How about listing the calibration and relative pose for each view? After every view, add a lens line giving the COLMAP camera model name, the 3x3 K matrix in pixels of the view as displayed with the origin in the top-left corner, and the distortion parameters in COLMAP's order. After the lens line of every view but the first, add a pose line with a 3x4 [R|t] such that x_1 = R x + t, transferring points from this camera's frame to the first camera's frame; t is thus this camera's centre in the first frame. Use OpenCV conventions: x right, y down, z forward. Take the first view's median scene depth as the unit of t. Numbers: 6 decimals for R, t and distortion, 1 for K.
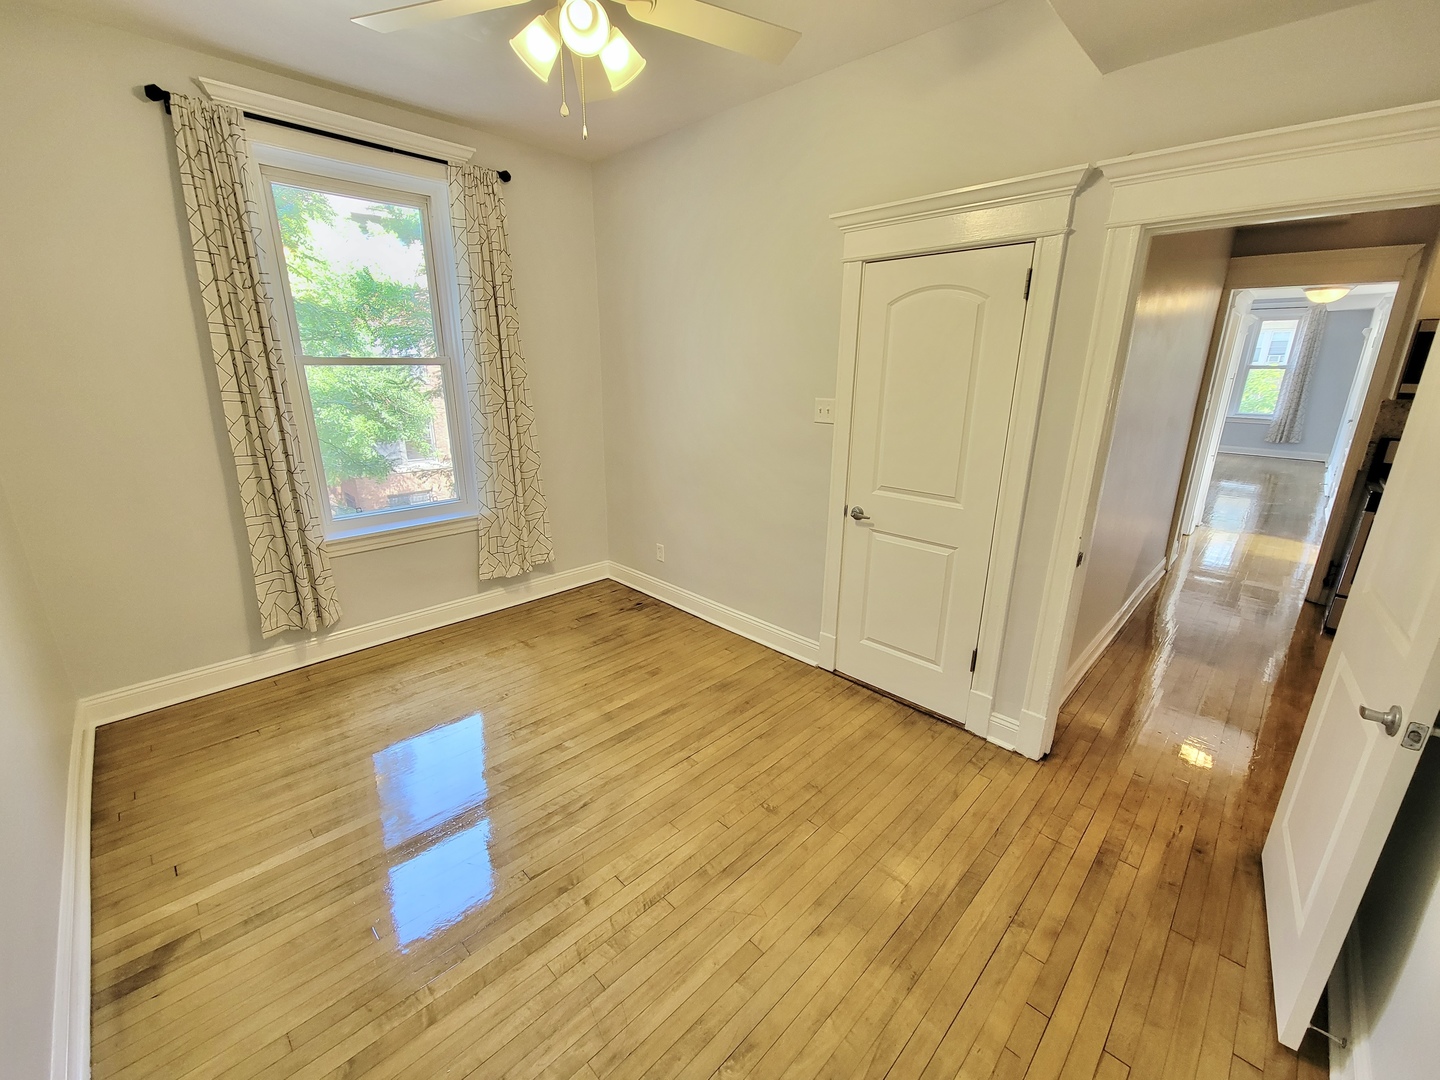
lens RADIAL K [[592.7, 0, 718.2], [0, 592.7, 539.5], [0, 0, 1]] dist [-0.000700, 0.000110]
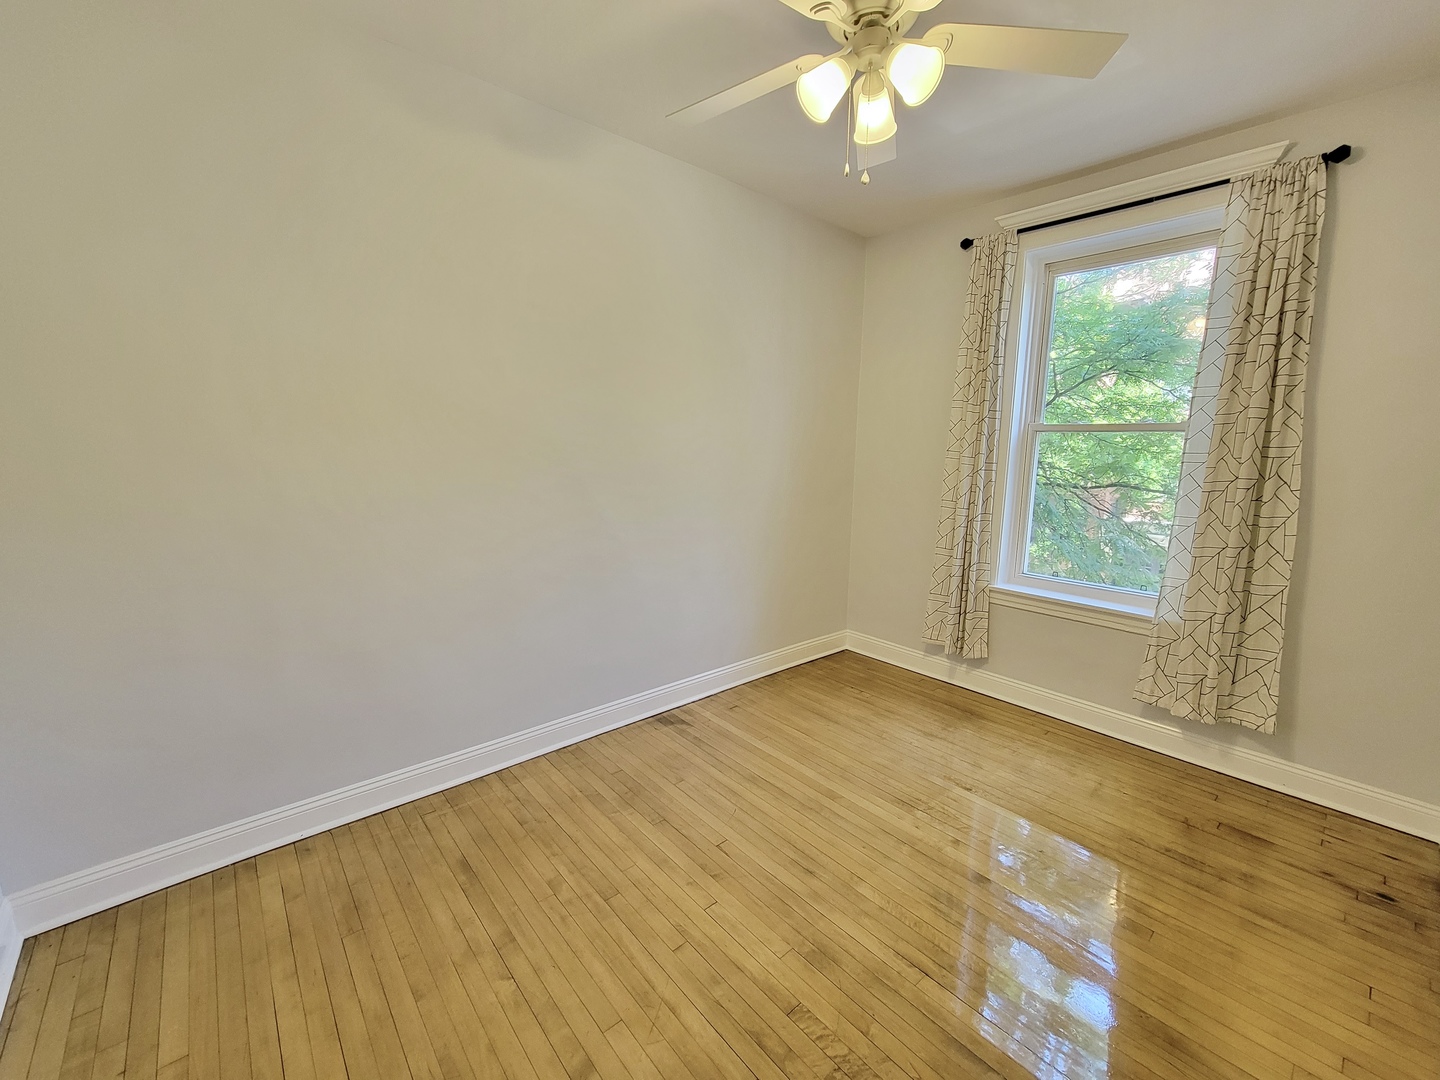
lens RADIAL K [[592.7, 0, 718.2], [0, 592.7, 539.5], [0, 0, 1]] dist [-0.000700, 0.000110]
pose [[-0.071166, 0.154509, -0.985425, 0.480329], [-0.297463, 0.939689, 0.168821, -0.123069], [0.952077, 0.305142, -0.020913, 0.549007]]
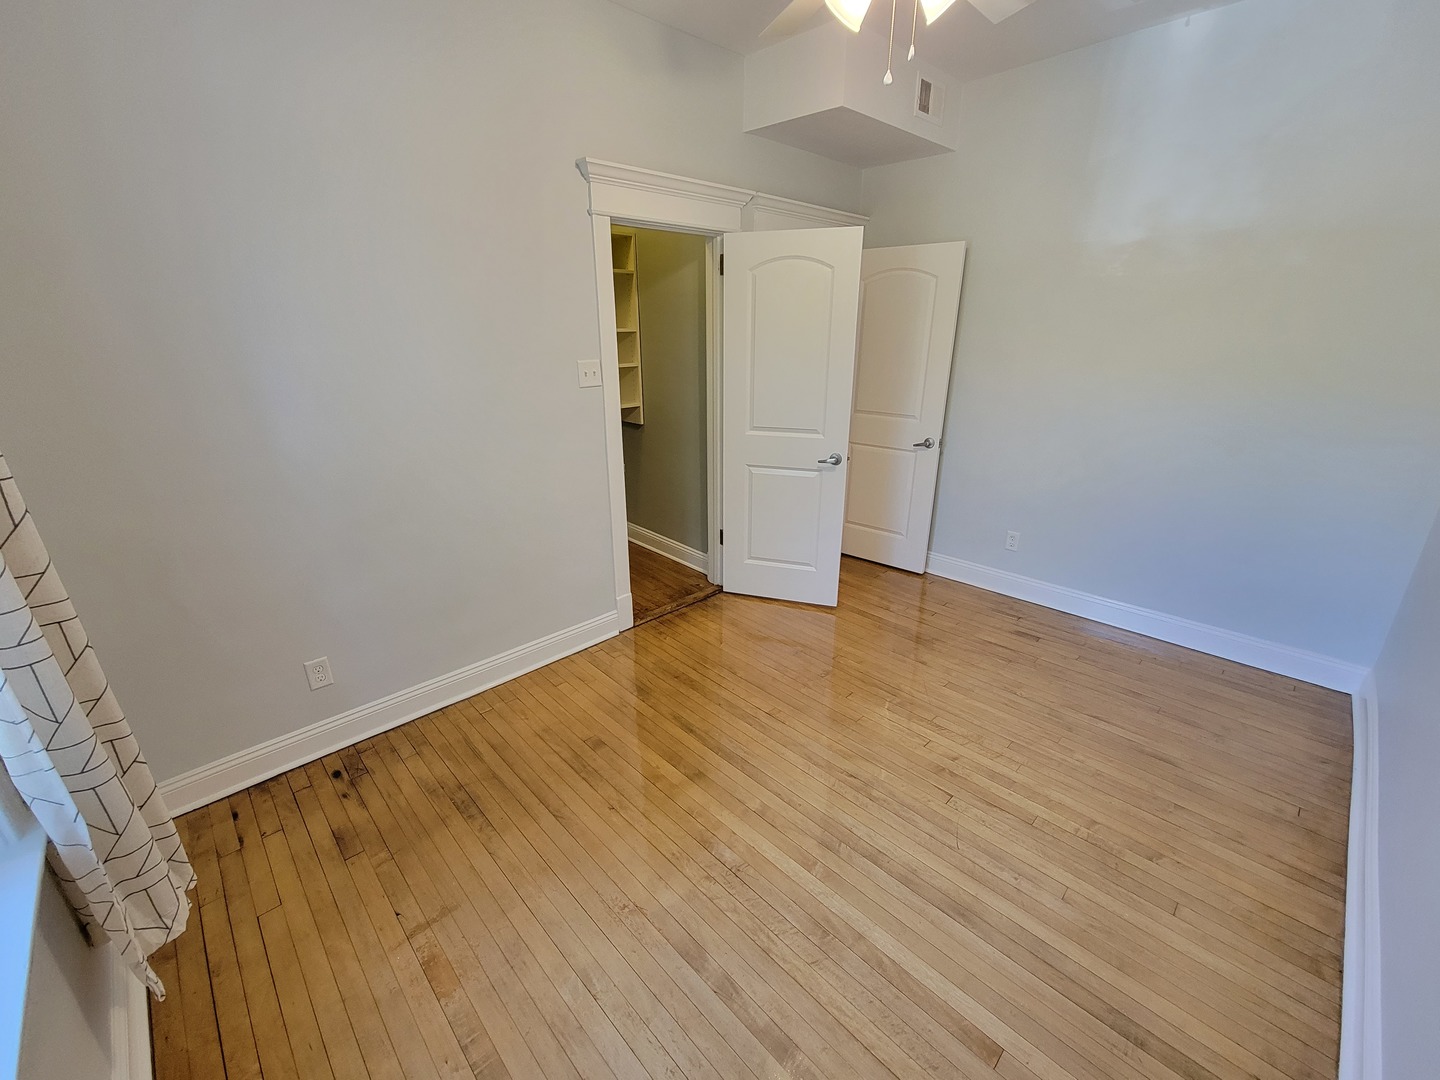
lens RADIAL K [[592.7, 0, 718.2], [0, 592.7, 539.5], [0, 0, 1]] dist [-0.000700, 0.000110]
pose [[0.023606, -0.354974, 0.934578, -0.780742], [0.284960, 0.898447, 0.334053, -0.234319], [-0.958249, 0.258431, 0.122362, 0.756316]]
